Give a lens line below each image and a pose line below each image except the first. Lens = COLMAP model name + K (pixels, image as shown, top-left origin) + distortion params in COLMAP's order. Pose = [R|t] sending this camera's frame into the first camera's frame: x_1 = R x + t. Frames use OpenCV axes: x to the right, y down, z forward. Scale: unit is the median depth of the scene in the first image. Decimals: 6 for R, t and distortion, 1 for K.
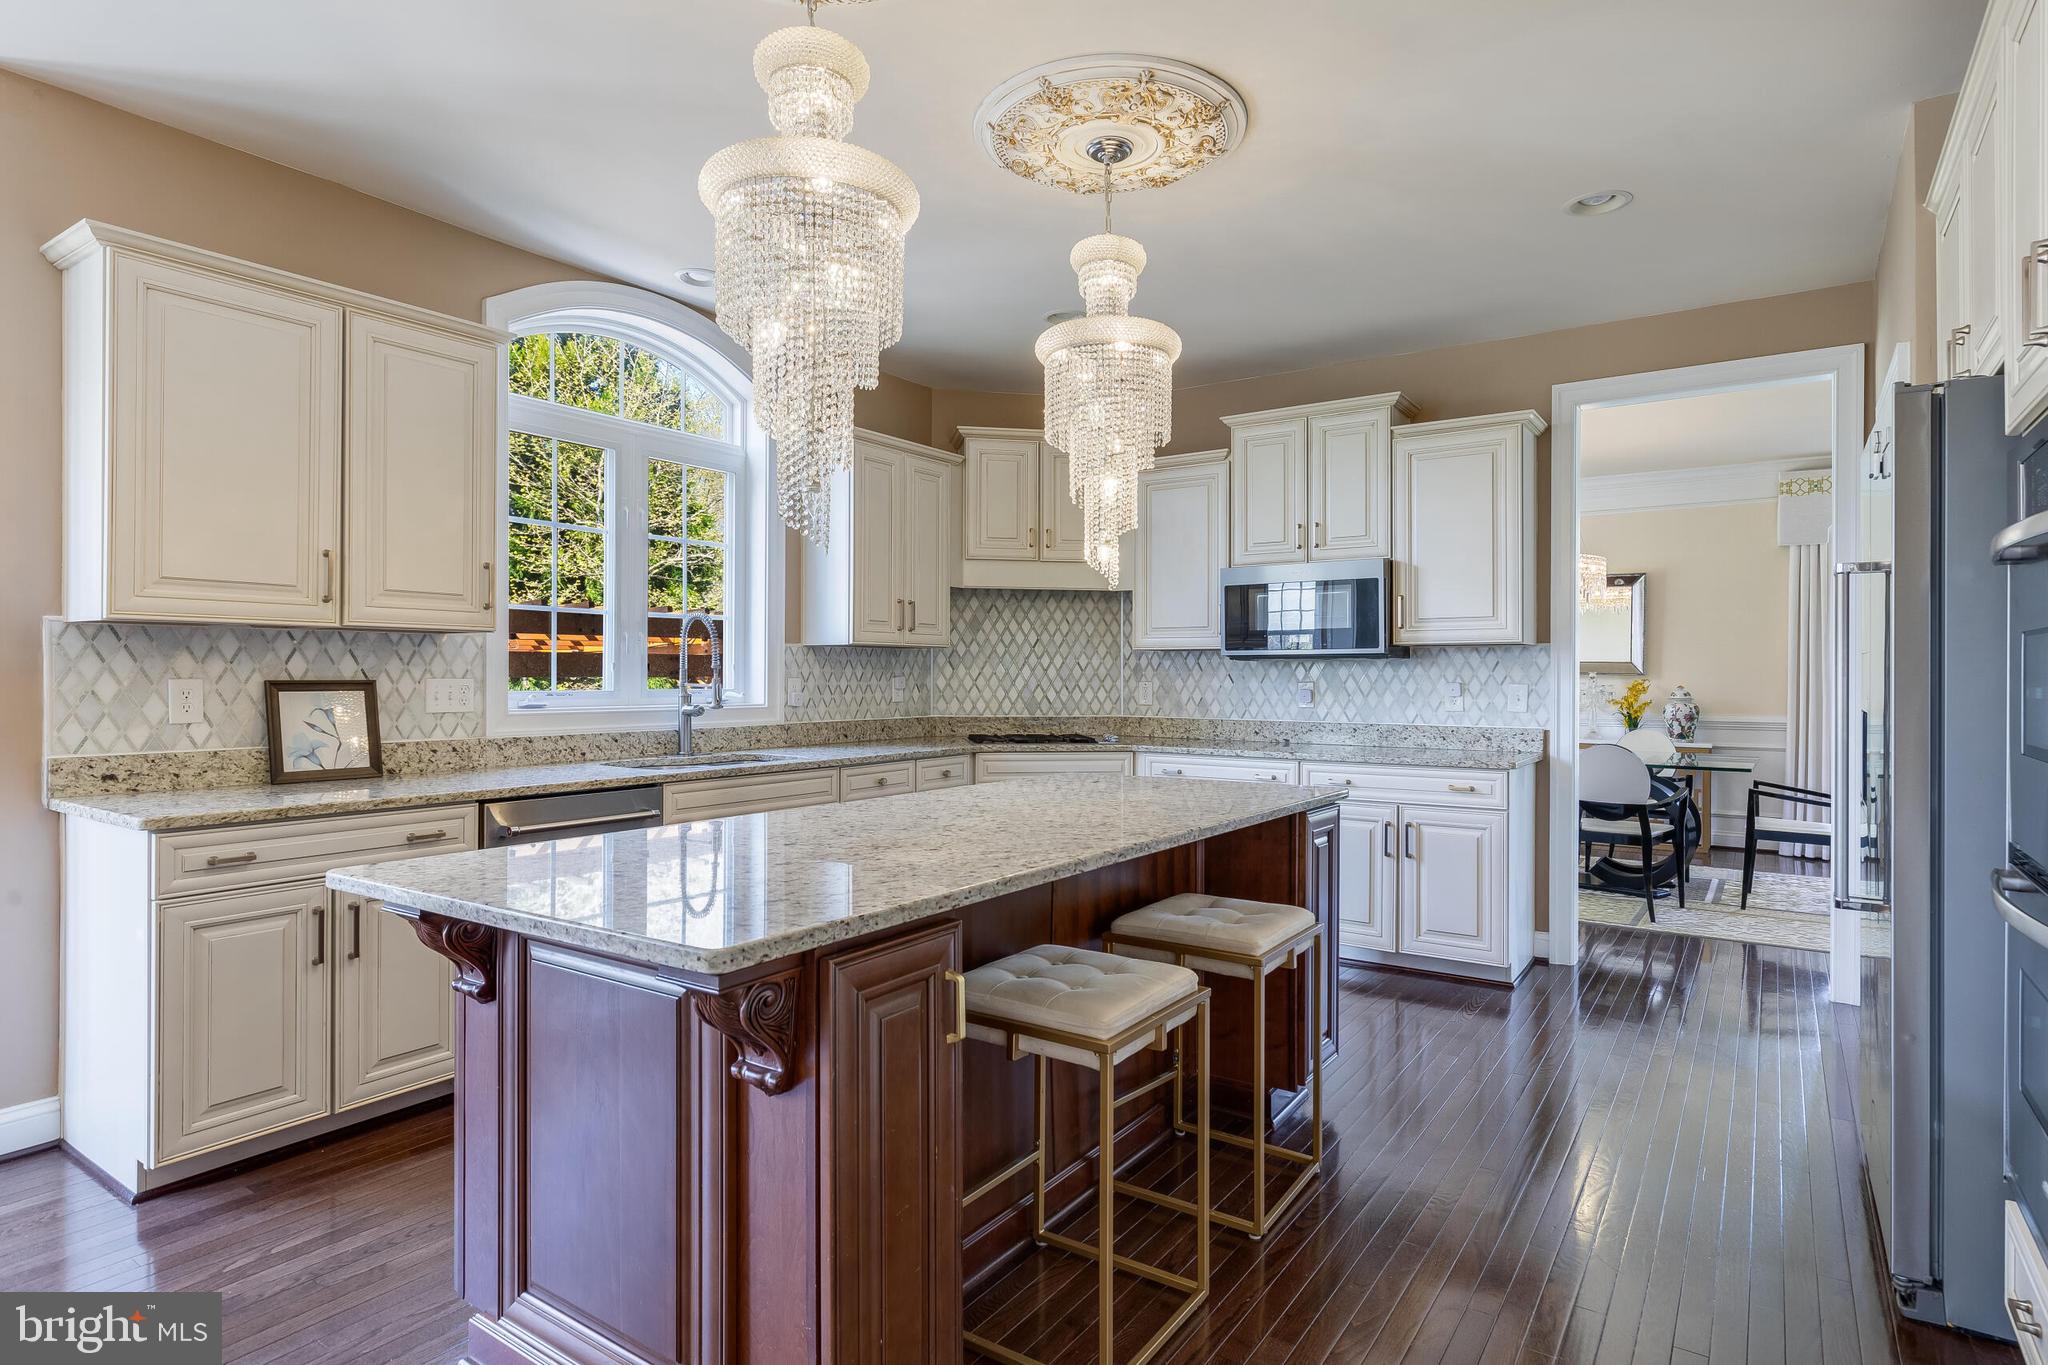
lens RADIAL K [[1089.0, 0, 1027.0], [0, 1089.0, 672.7], [0, 0, 1]] dist [0.002740, -0.000243]
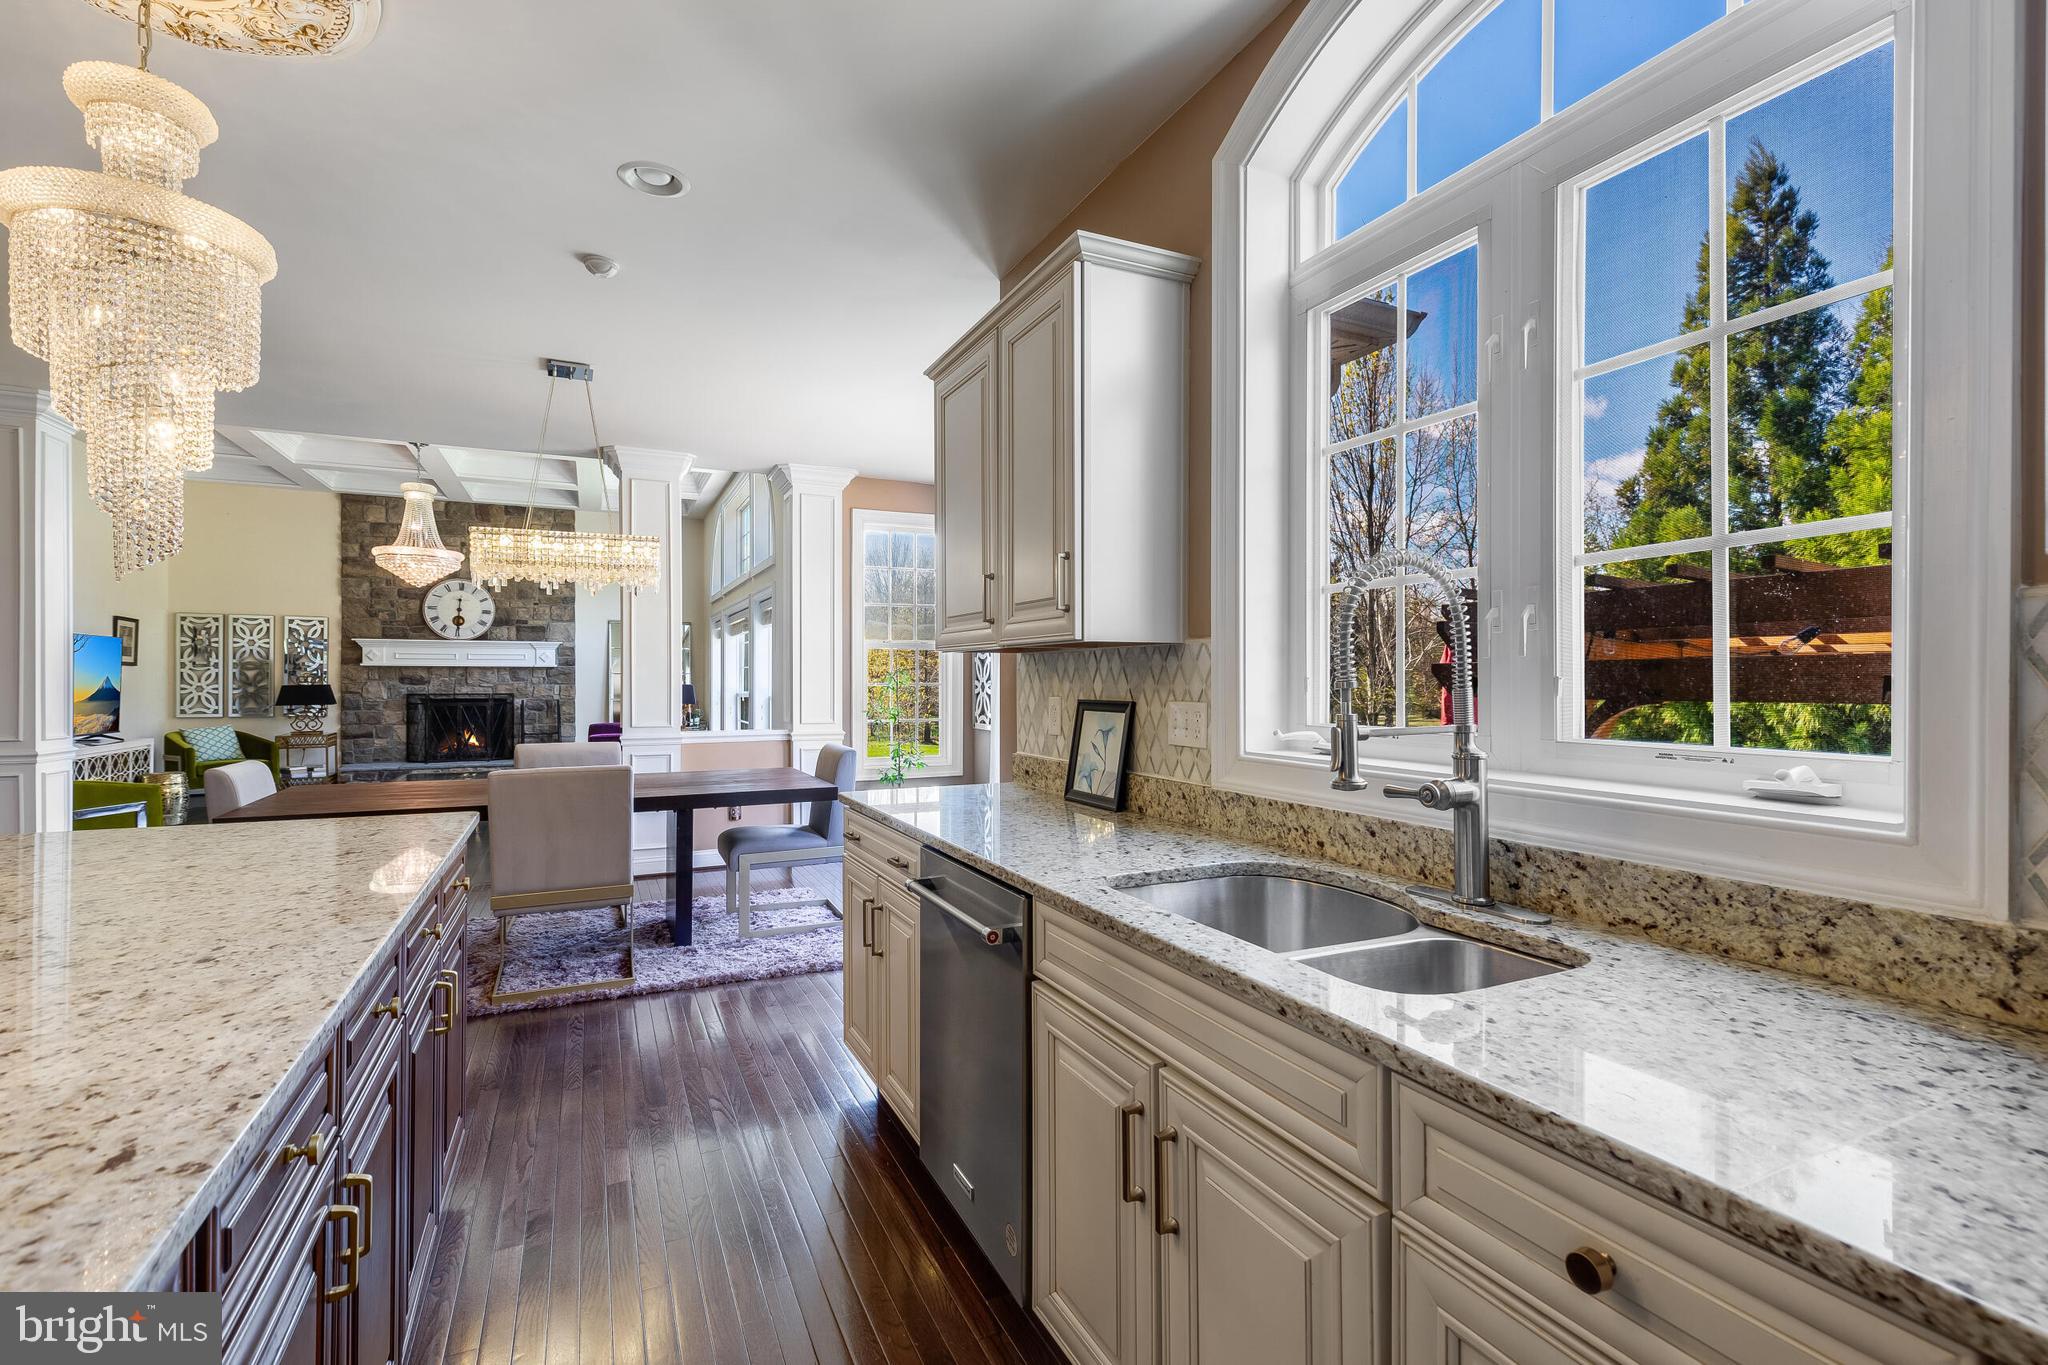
lens RADIAL K [[920.4, 0, 1027.3], [0, 920.4, 681.7], [0, 0, 1]] dist [-0.002120, 0.000239]
pose [[-0.503300, -0.002267, -0.864109, 0.053452], [-0.001083, 0.999997, -0.001993, -0.004875], [0.864111, -0.000068, -0.503301, 0.861316]]
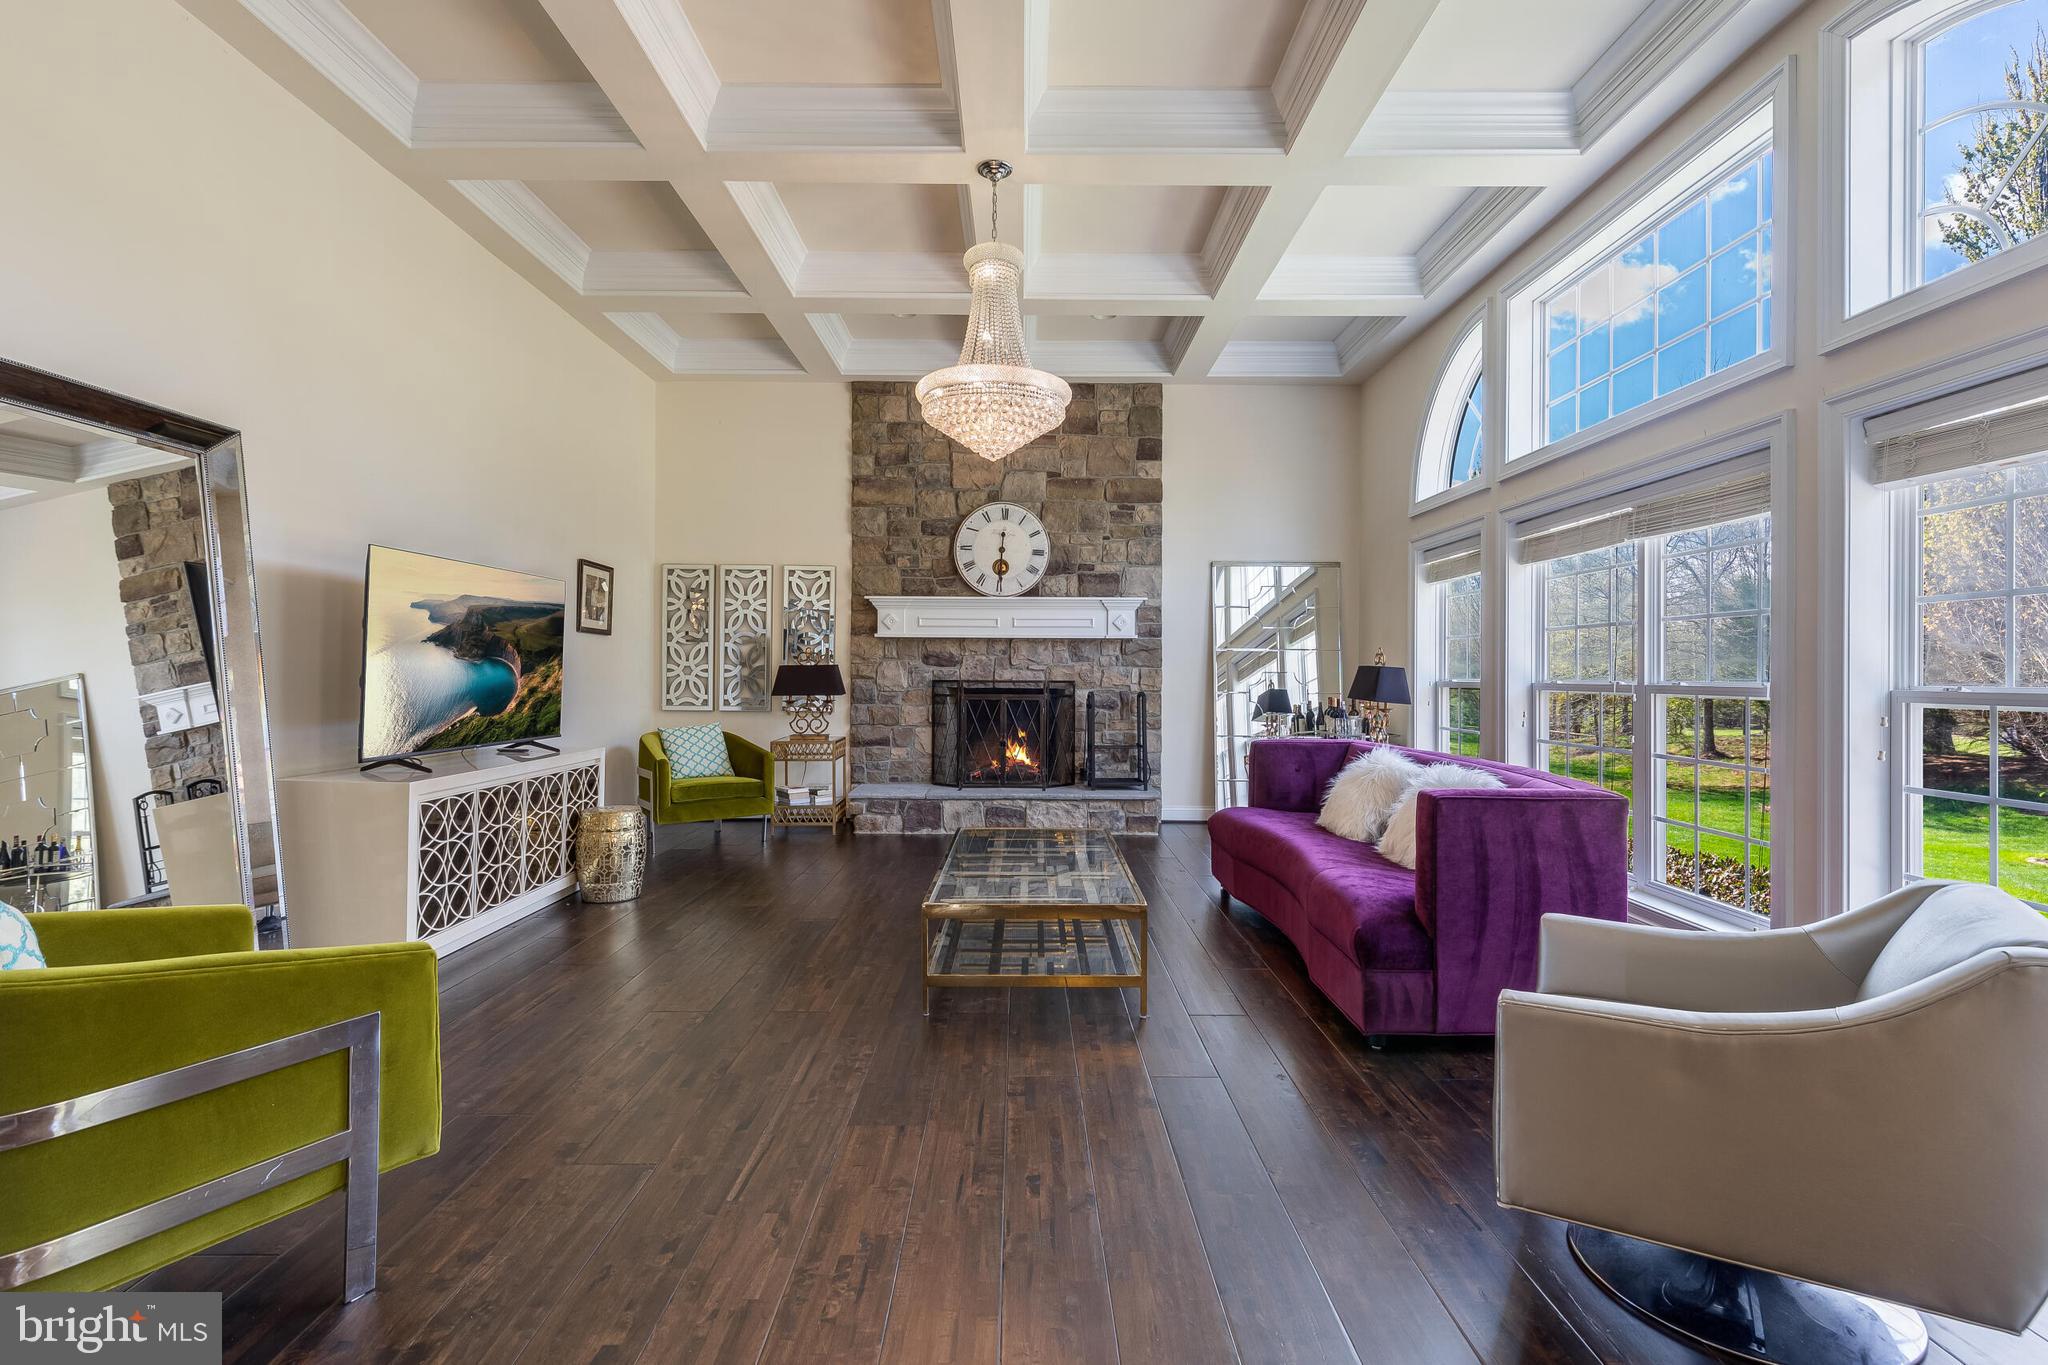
lens RADIAL K [[932.4, 0, 1013.9], [0, 932.4, 675.4], [0, 0, 1]] dist [-0.000998, -0.000200]
pose [[-0.830099, -0.006021, -0.557584, -0.377657], [-0.007194, 0.999974, -0.000087, 0.012761], [0.557570, 0.003939, -0.830121, -0.211304]]
